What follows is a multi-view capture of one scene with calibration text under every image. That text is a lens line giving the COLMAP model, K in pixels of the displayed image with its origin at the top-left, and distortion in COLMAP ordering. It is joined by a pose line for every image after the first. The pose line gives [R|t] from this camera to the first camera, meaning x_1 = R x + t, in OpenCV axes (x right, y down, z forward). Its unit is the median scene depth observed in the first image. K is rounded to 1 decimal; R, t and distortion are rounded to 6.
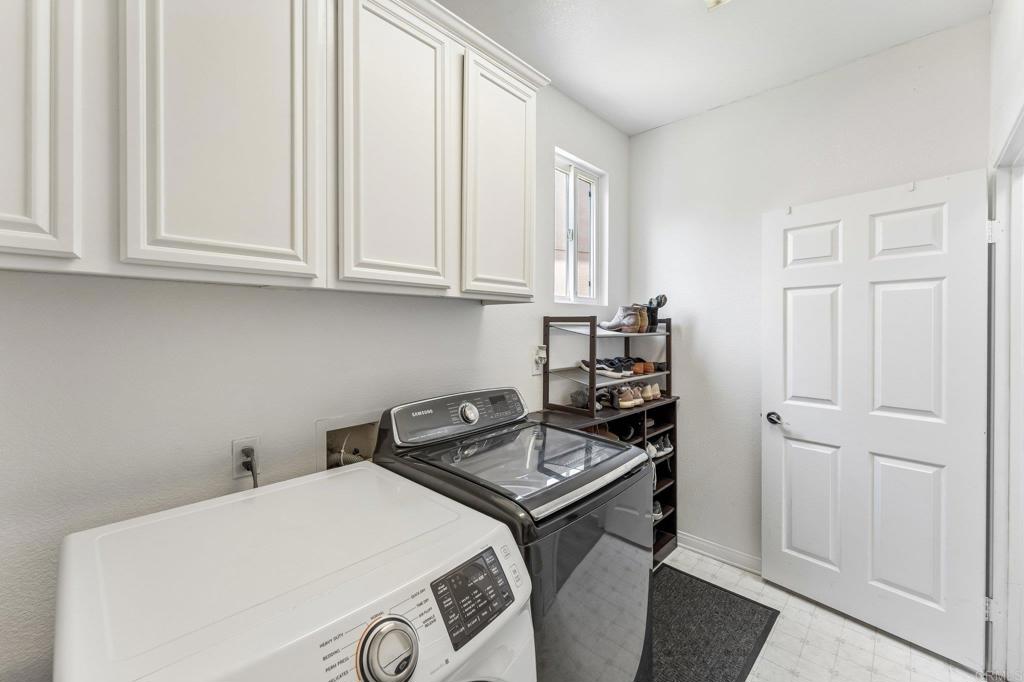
lens RADIAL K [[415.5, 0, 508.2], [0, 415.5, 338.3], [0, 0, 1]] dist [0.002190, 0.000251]
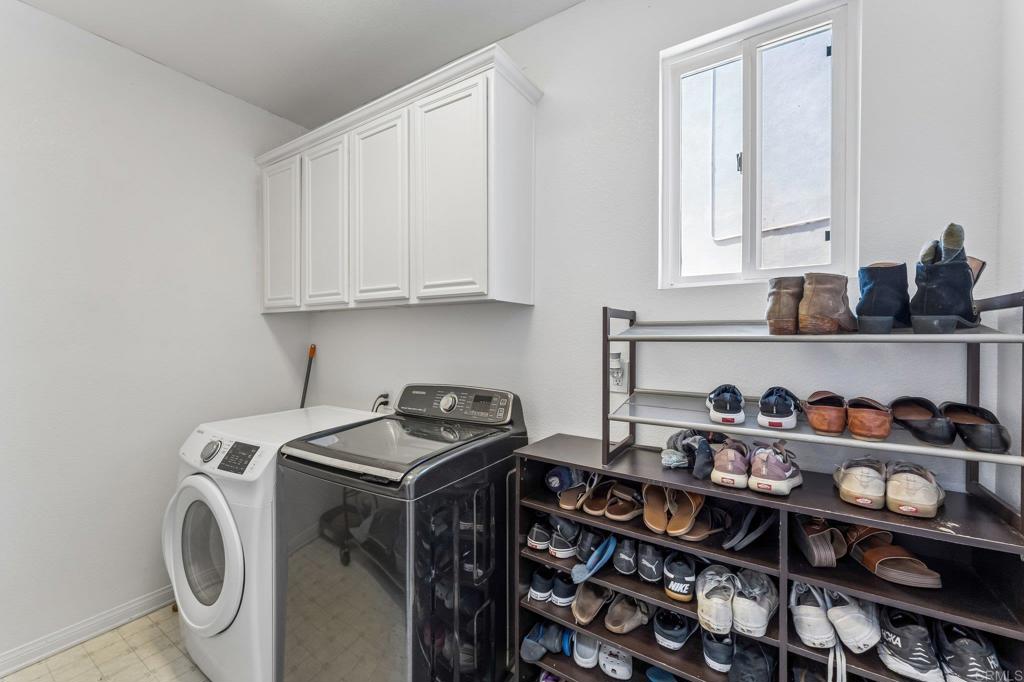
lens RADIAL K [[415.5, 0, 508.2], [0, 415.5, 338.3], [0, 0, 1]] dist [0.002190, 0.000251]
pose [[0.189228, 0.011004, -0.981871, 1.123109], [-0.017038, 0.999823, 0.007922, -0.009163], [0.981785, 0.015230, 0.189382, 1.002291]]
